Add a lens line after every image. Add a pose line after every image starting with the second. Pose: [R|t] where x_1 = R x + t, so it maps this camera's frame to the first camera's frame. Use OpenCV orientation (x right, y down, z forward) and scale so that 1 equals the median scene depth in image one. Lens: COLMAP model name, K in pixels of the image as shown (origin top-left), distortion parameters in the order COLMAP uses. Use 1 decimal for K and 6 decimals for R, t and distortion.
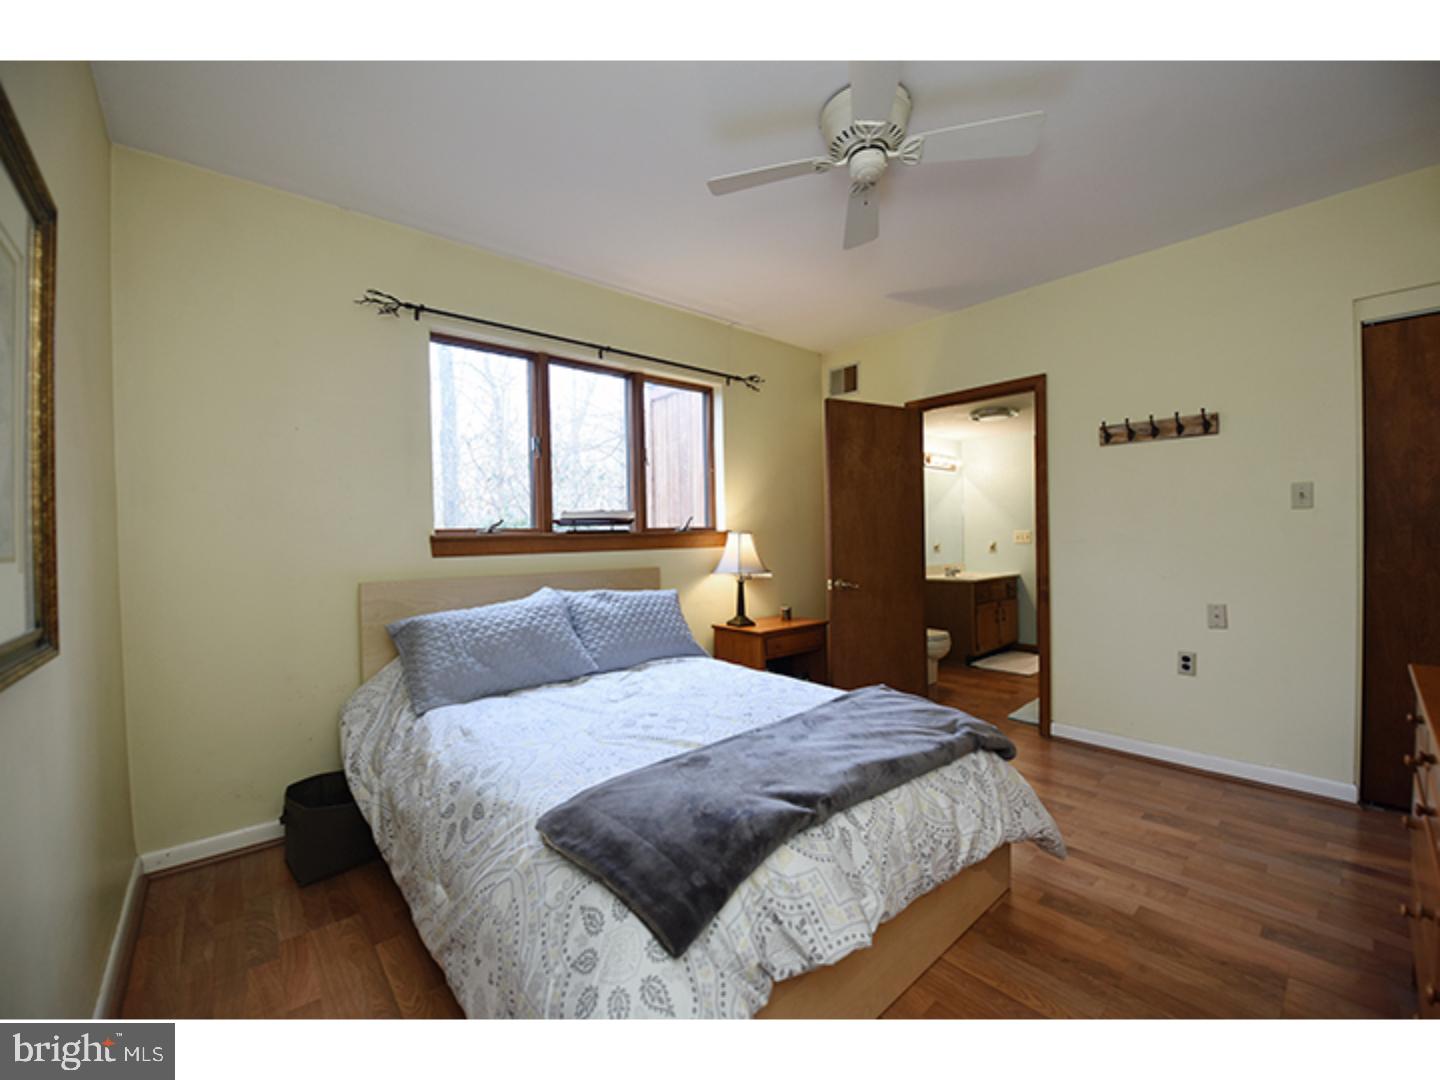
lens RADIAL K [[578.7, 0, 726.8], [0, 578.7, 544.9], [0, 0, 1]] dist [-0.016982, -0.002188]
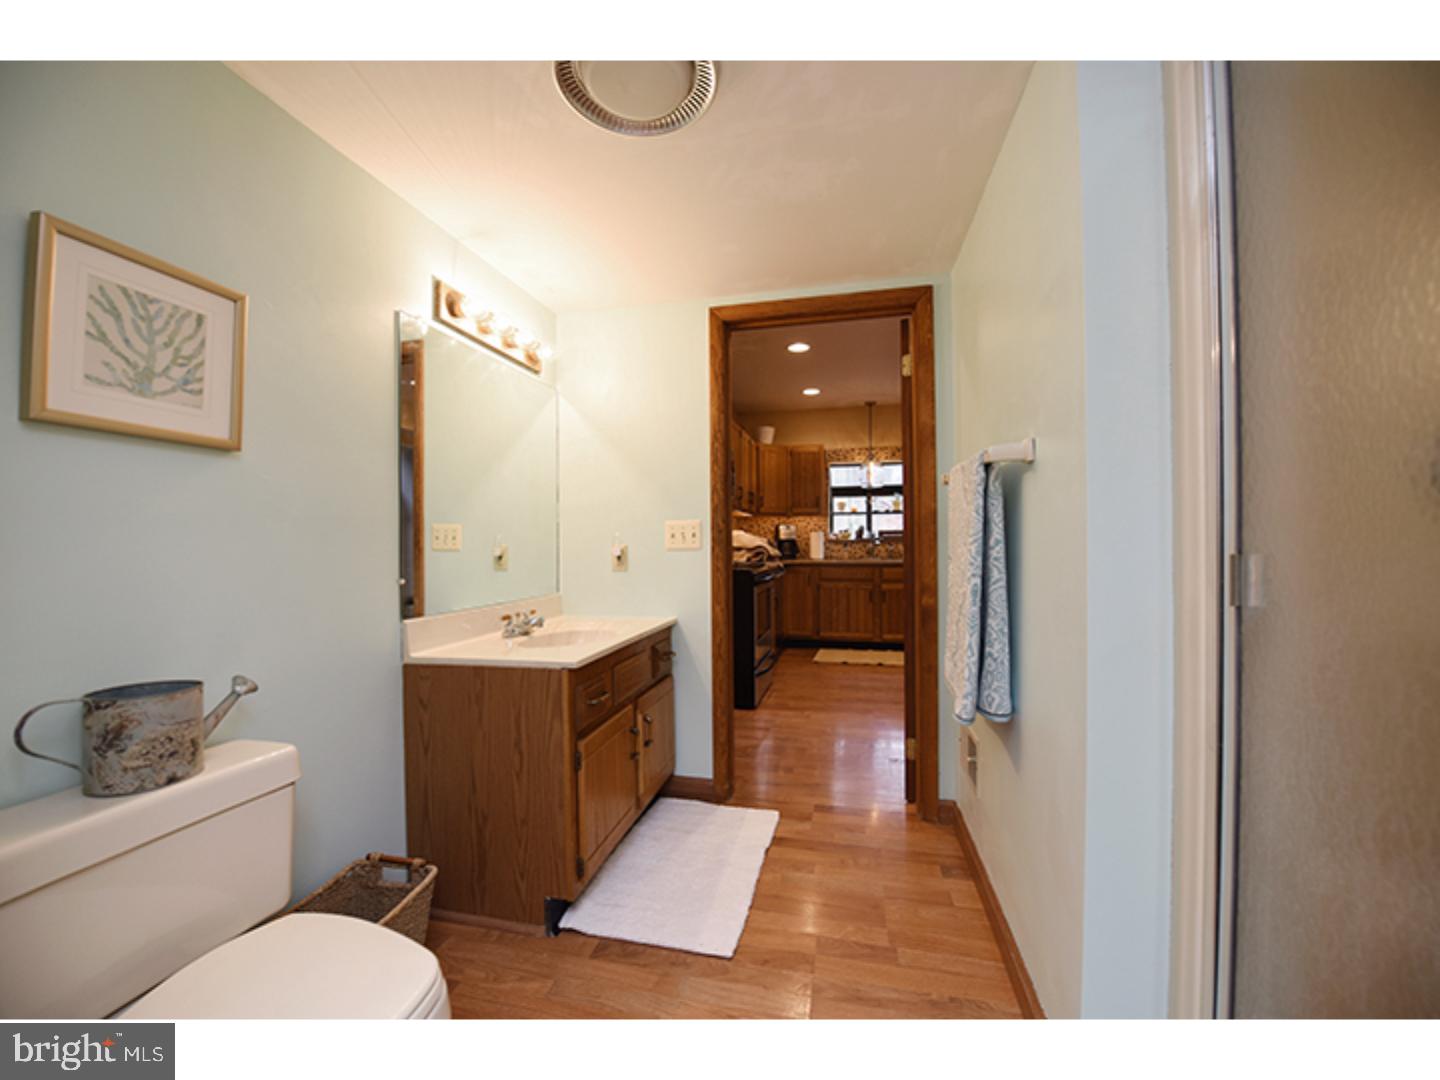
lens RADIAL K [[580.9, 0, 718.1], [0, 580.9, 540.5], [0, 0, 1]] dist [-0.003567, -0.000127]
pose [[0.813197, 0.025853, 0.581413, 0.278404], [-0.006379, 0.999349, -0.035514, 0.006260], [-0.581953, 0.025171, 0.812833, 0.627854]]
